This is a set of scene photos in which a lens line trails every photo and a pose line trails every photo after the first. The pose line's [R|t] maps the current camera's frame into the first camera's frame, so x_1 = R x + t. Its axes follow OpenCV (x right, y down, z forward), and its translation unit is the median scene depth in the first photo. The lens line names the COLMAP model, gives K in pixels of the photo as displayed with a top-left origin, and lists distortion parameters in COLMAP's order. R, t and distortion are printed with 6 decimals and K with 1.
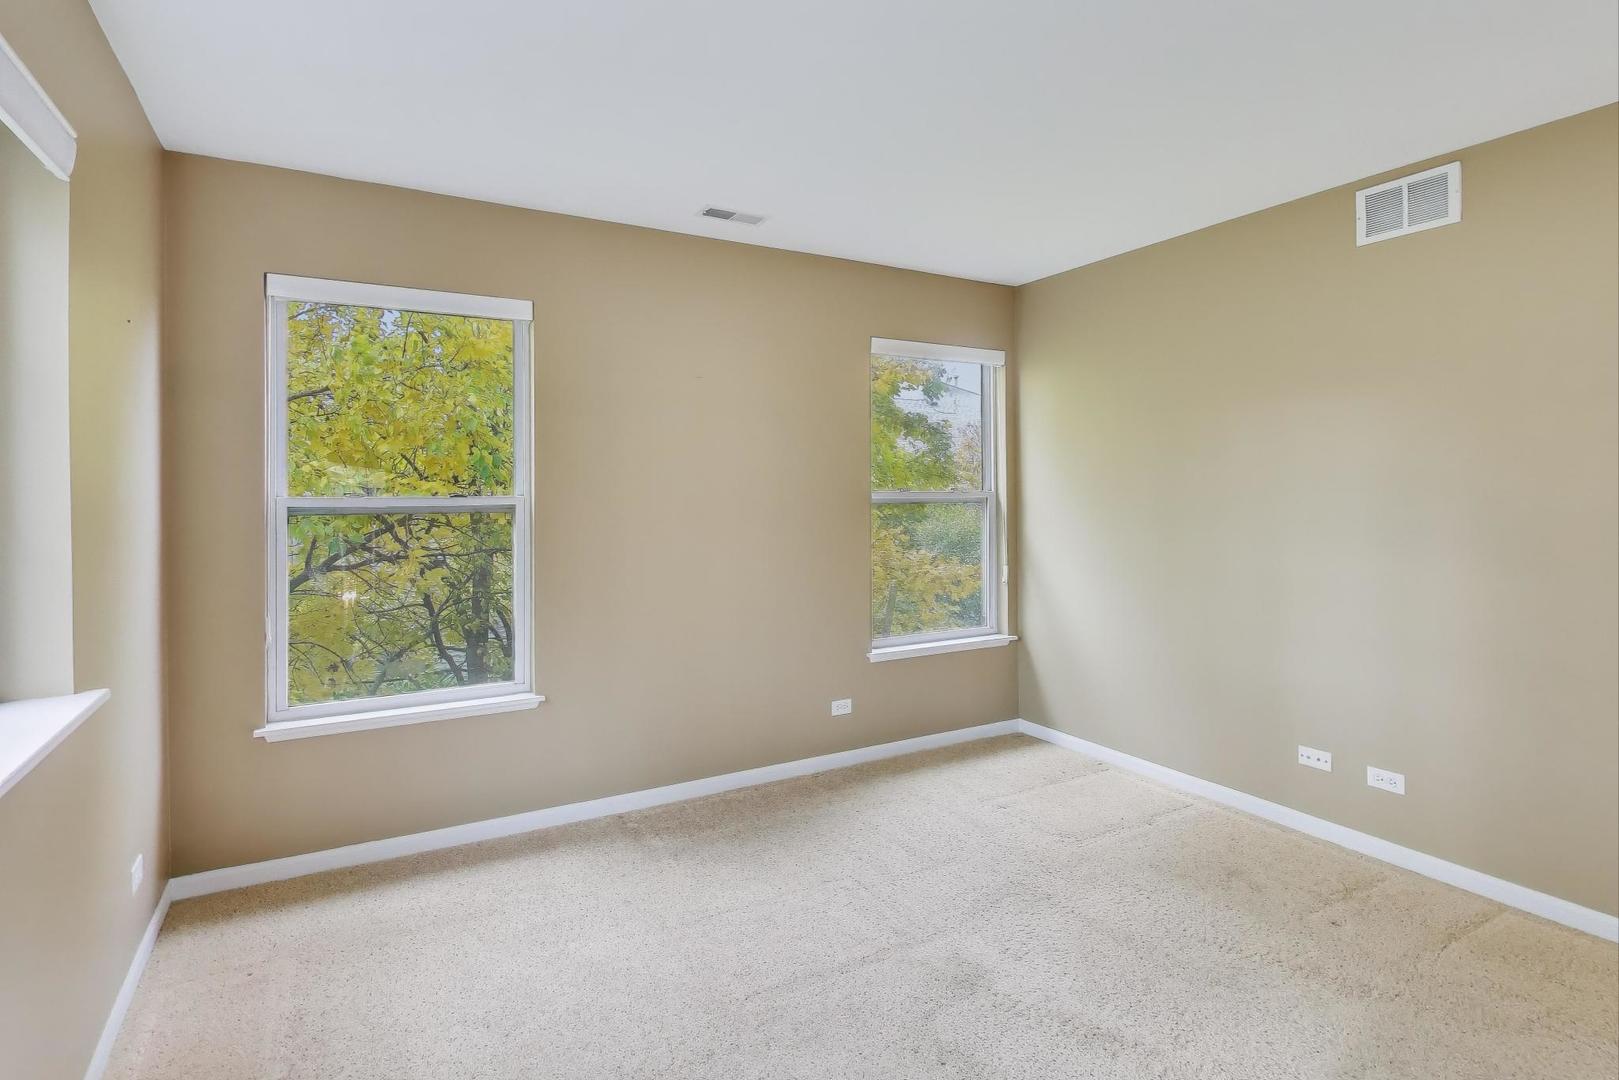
lens RADIAL K [[809.9, 0, 807.2], [0, 809.9, 512.6], [0, 0, 1]] dist [0.000553, 0.000179]
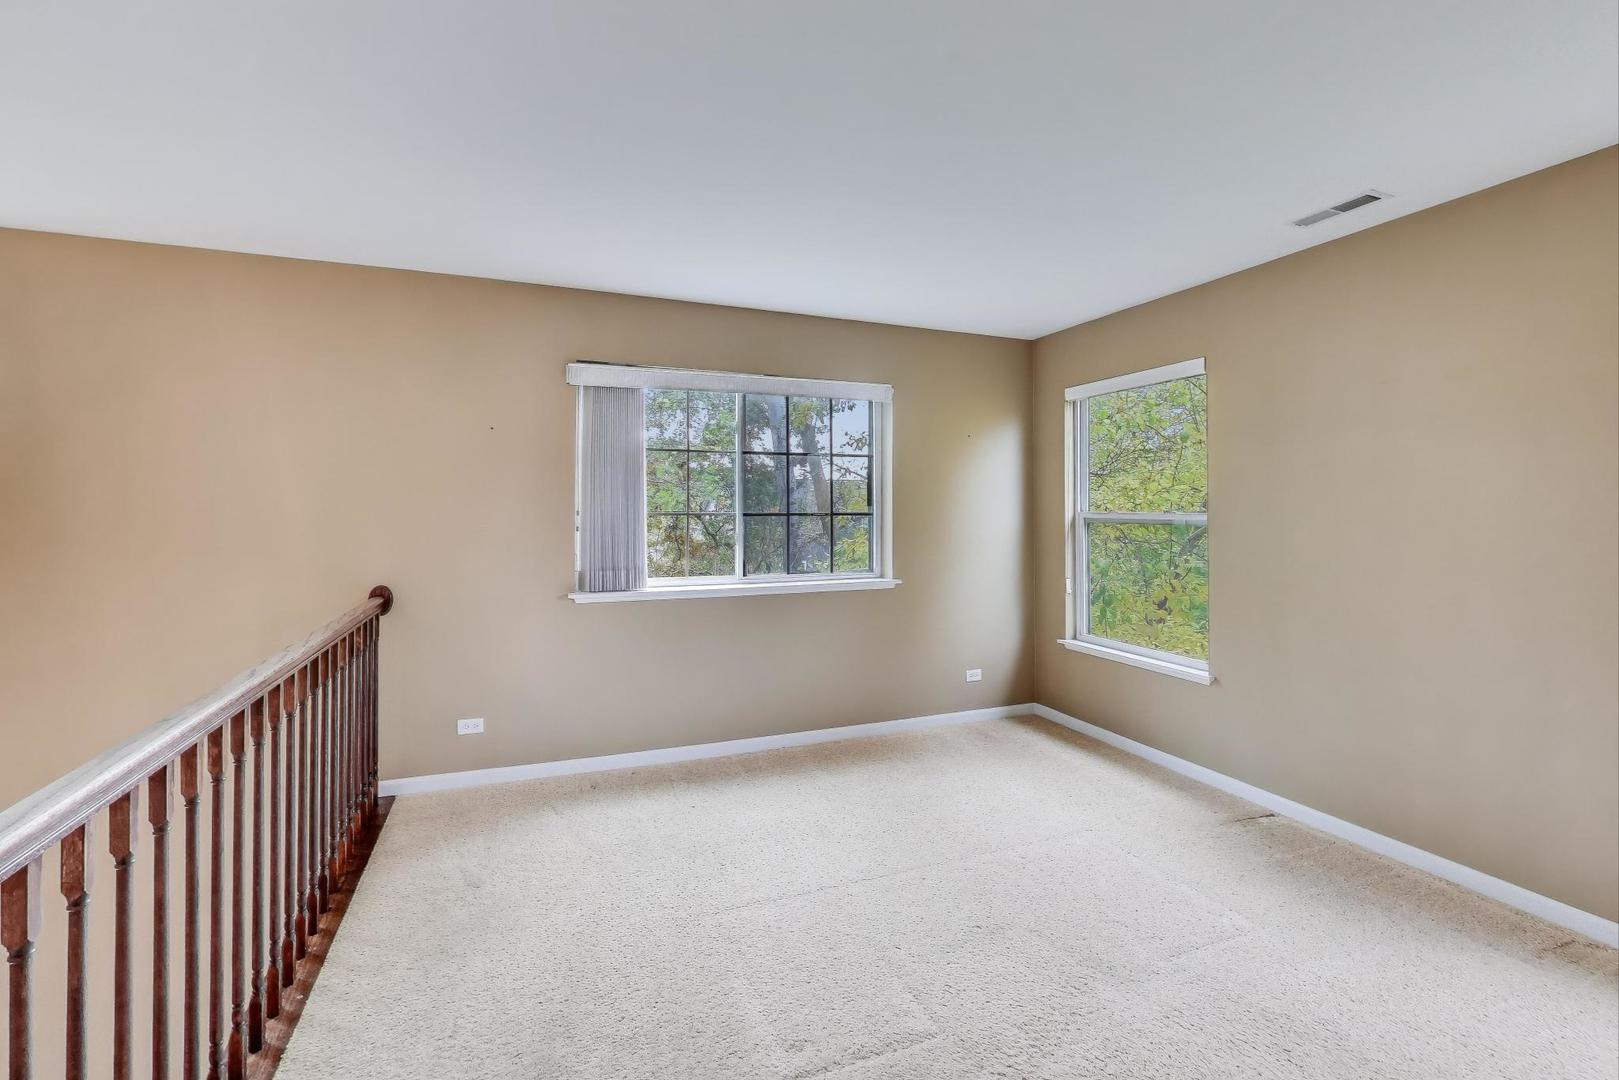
lens RADIAL K [[809.9, 0, 807.2], [0, 809.9, 512.6], [0, 0, 1]] dist [0.000553, 0.000179]
pose [[-0.188488, -0.001239, -0.982075, 1.183729], [-0.036391, 0.999321, 0.005724, -0.004682], [0.981401, 0.036818, -0.188405, 0.749619]]
